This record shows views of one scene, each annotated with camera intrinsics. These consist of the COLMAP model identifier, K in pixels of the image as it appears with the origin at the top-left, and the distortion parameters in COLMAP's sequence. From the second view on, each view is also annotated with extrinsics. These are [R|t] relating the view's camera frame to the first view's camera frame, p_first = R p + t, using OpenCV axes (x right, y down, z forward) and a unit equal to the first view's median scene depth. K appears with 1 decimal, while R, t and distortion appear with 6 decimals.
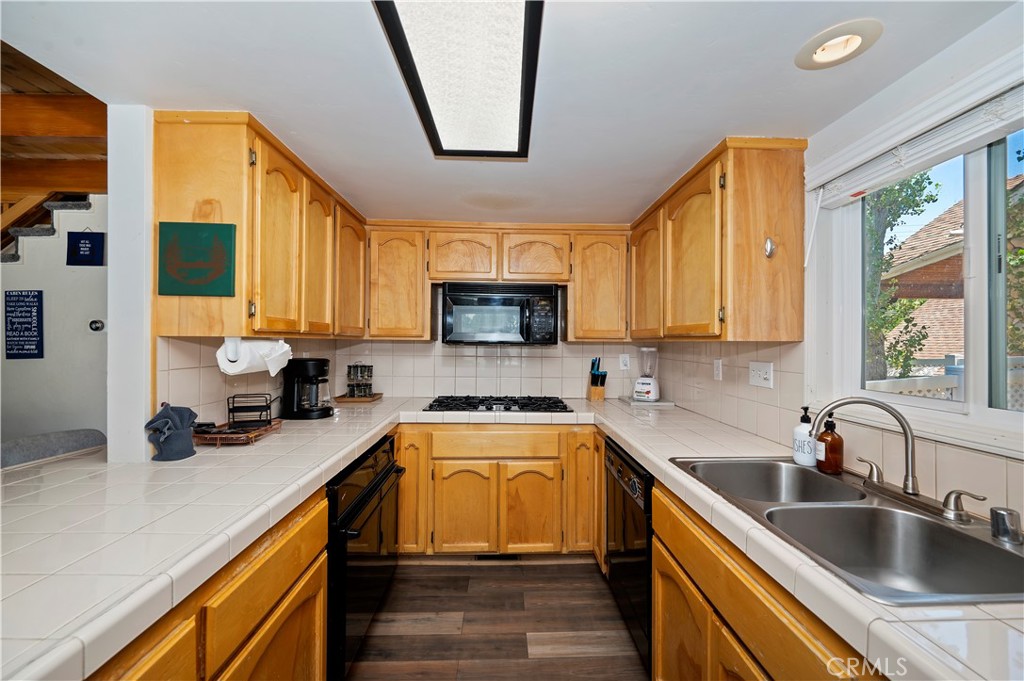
lens RADIAL K [[403.8, 0, 518.1], [0, 403.8, 341.4], [0, 0, 1]] dist [-0.000995, 0.000054]
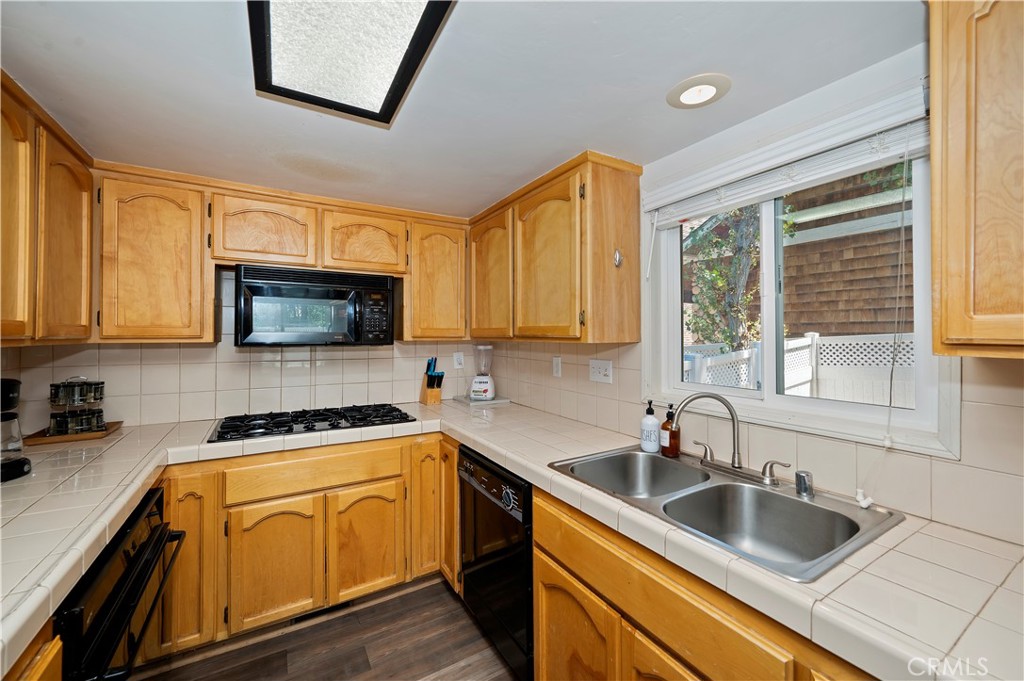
lens RADIAL K [[407.4, 0, 518.8], [0, 407.4, 331.9], [0, 0, 1]] dist [-0.000660, -0.000320]
pose [[0.875005, -0.005418, 0.484083, -0.122973], [0.006252, 0.999980, -0.000108, -0.024902], [-0.484073, 0.003121, 0.875022, 0.121789]]
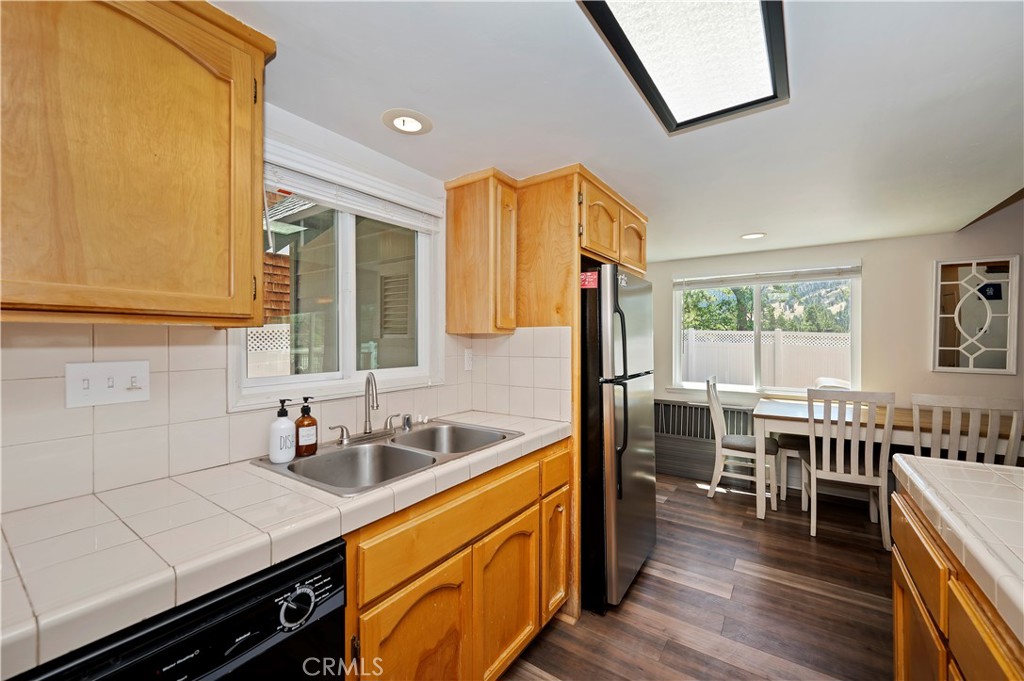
lens RADIAL K [[403.8, 0, 518.1], [0, 403.8, 341.4], [0, 0, 1]] dist [-0.000995, 0.000054]
pose [[-0.801111, -0.006388, 0.598481, -0.199429], [-0.004286, 0.999979, 0.004937, 0.015347], [-0.598500, 0.001390, -0.801122, 1.022278]]
